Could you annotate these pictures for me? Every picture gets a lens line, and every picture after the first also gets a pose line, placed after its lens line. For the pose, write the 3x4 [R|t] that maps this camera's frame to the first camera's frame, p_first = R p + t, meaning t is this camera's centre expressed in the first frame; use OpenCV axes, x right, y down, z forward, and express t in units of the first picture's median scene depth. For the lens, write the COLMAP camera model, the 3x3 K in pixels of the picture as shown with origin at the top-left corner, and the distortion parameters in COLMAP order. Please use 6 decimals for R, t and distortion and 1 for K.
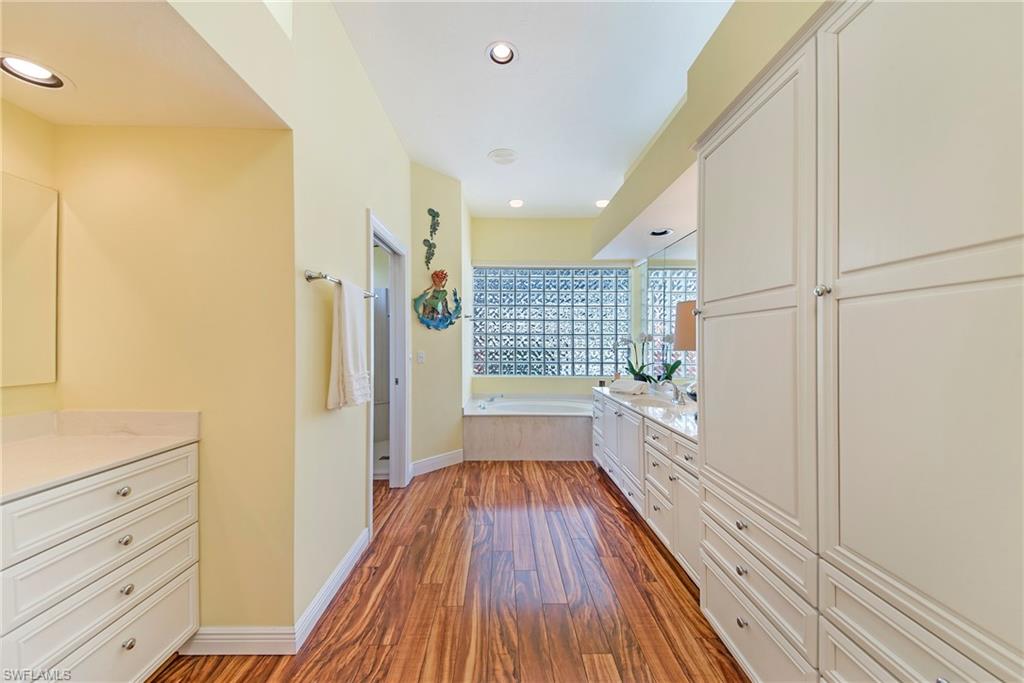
lens RADIAL K [[352.0, 0, 508.6], [0, 352.0, 341.7], [0, 0, 1]] dist [-0.002648, -0.000748]
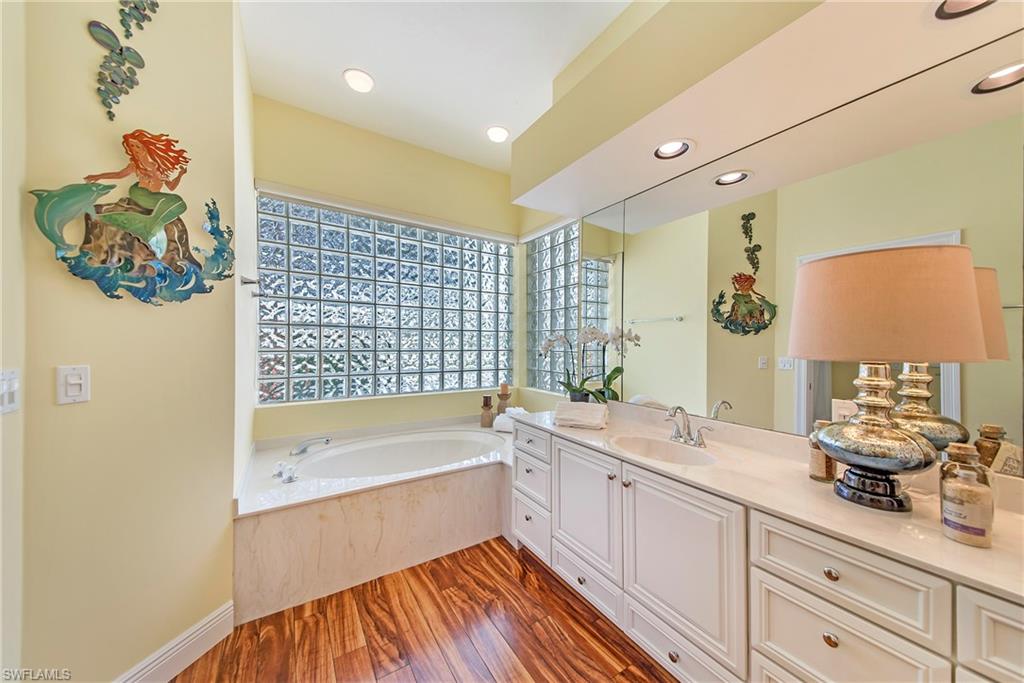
lens RADIAL K [[352.0, 0, 513.0], [0, 352.0, 339.4], [0, 0, 1]] dist [-0.002648, -0.000748]
pose [[0.856554, 0.011081, 0.515938, -0.065775], [-0.006636, 0.999923, -0.010460, 0.005588], [-0.516014, 0.005536, 0.856562, 0.492471]]
